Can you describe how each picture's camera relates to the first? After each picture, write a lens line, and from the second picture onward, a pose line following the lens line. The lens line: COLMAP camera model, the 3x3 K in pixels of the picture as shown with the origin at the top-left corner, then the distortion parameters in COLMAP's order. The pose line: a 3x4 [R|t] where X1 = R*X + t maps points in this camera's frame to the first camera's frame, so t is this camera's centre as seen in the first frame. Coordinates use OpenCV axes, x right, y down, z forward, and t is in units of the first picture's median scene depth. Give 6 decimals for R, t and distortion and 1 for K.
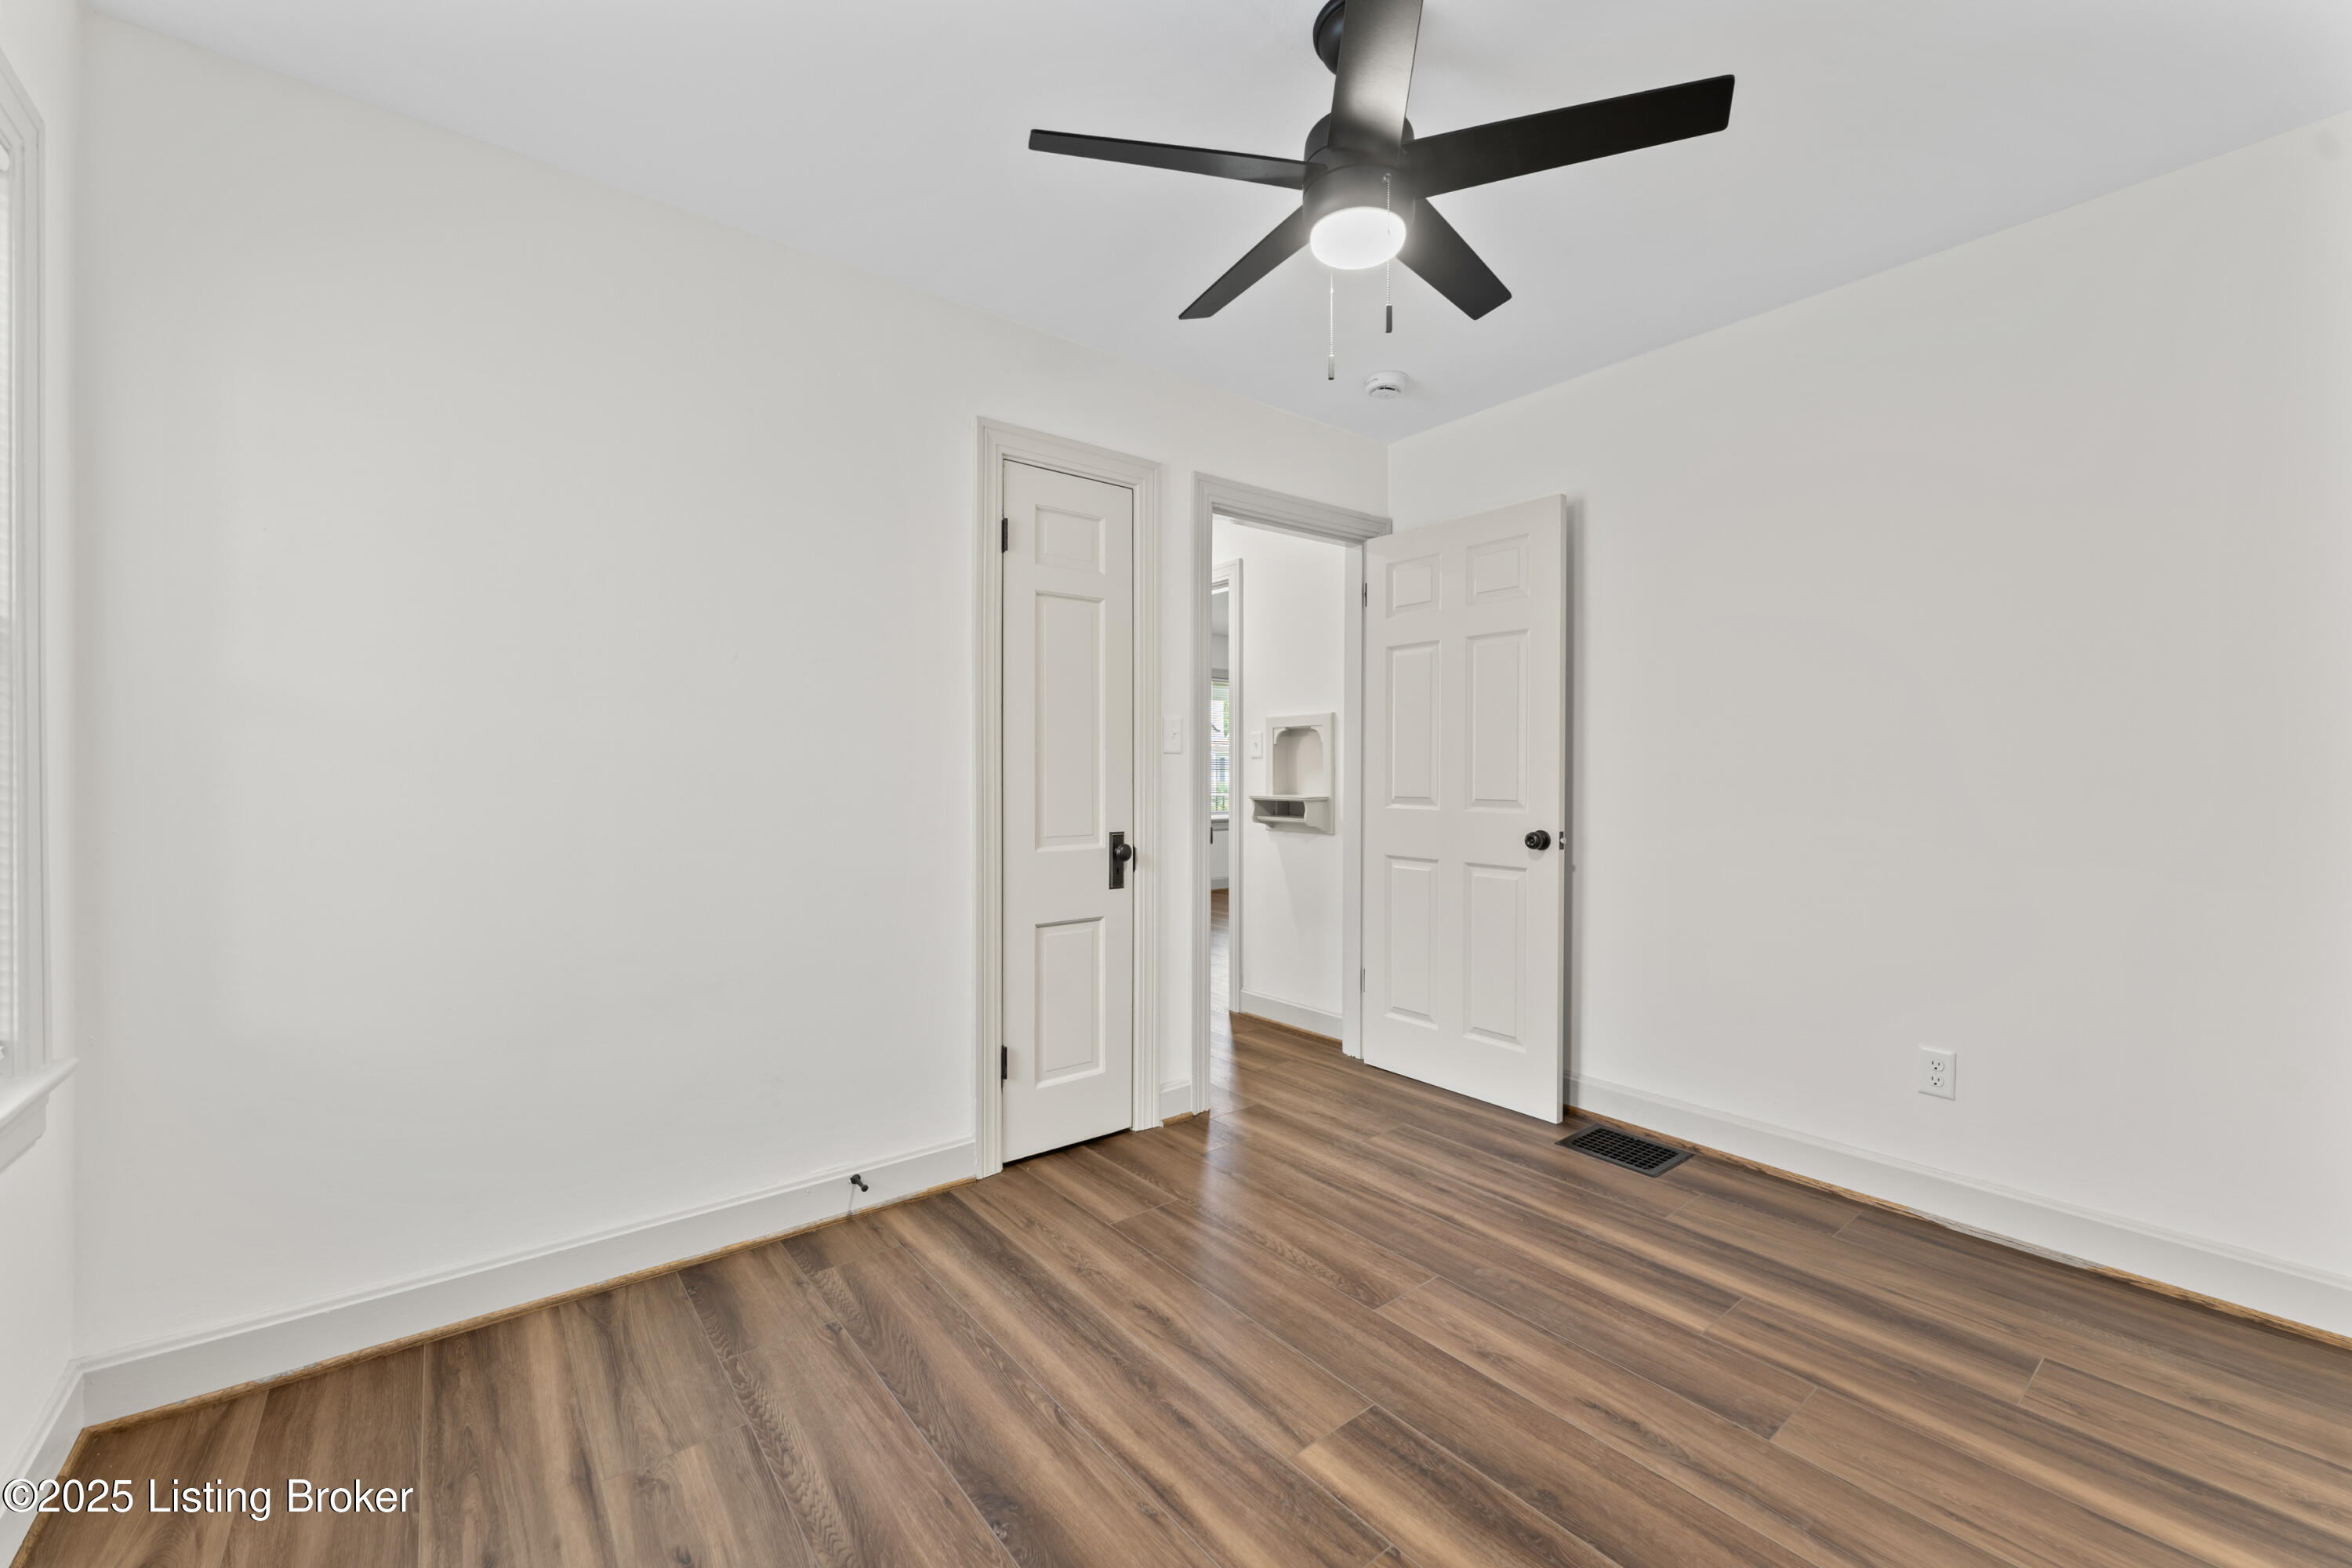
lens RADIAL K [[933.0, 0, 1175.5], [0, 933.0, 779.4], [0, 0, 1]] dist [0.000352, 0.001369]
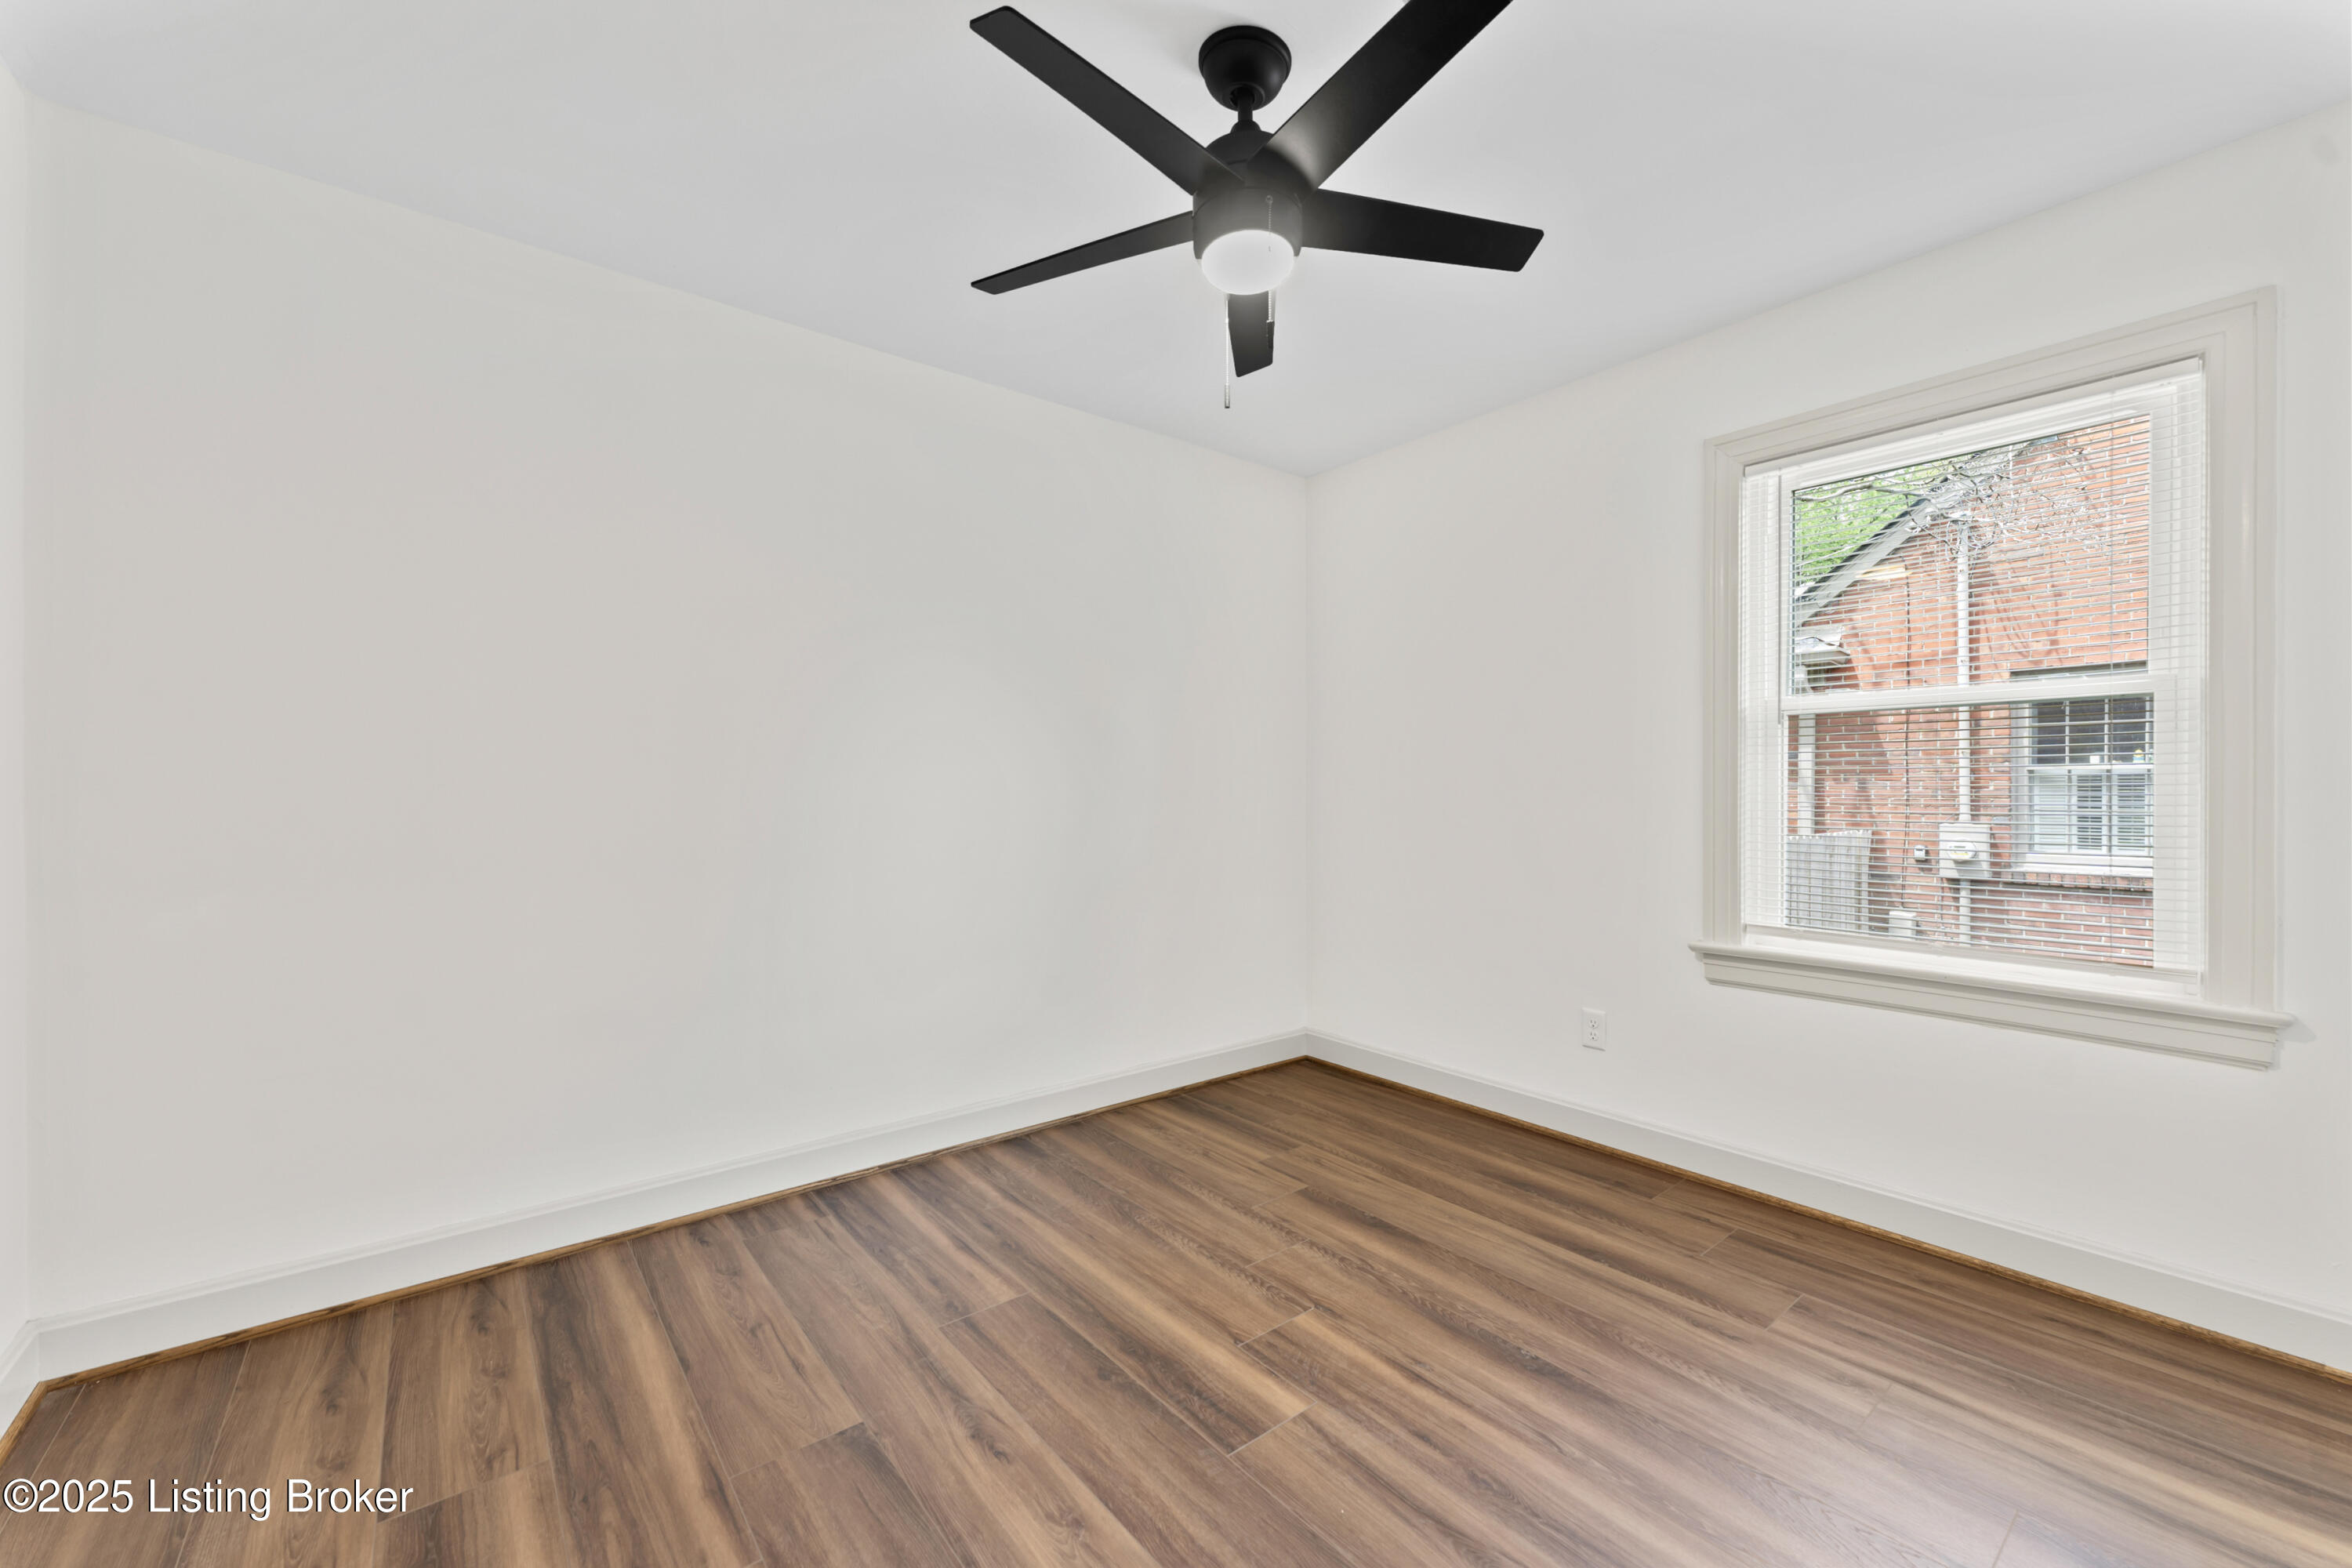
lens RADIAL K [[933.0, 0, 1175.2], [0, 933.0, 789.0], [0, 0, 1]] dist [0.000352, 0.001369]
pose [[-0.999966, 0.002819, -0.007734, 0.286351], [0.002804, 0.999994, 0.001863, -0.009640], [0.007739, 0.001841, -0.999968, 2.045602]]
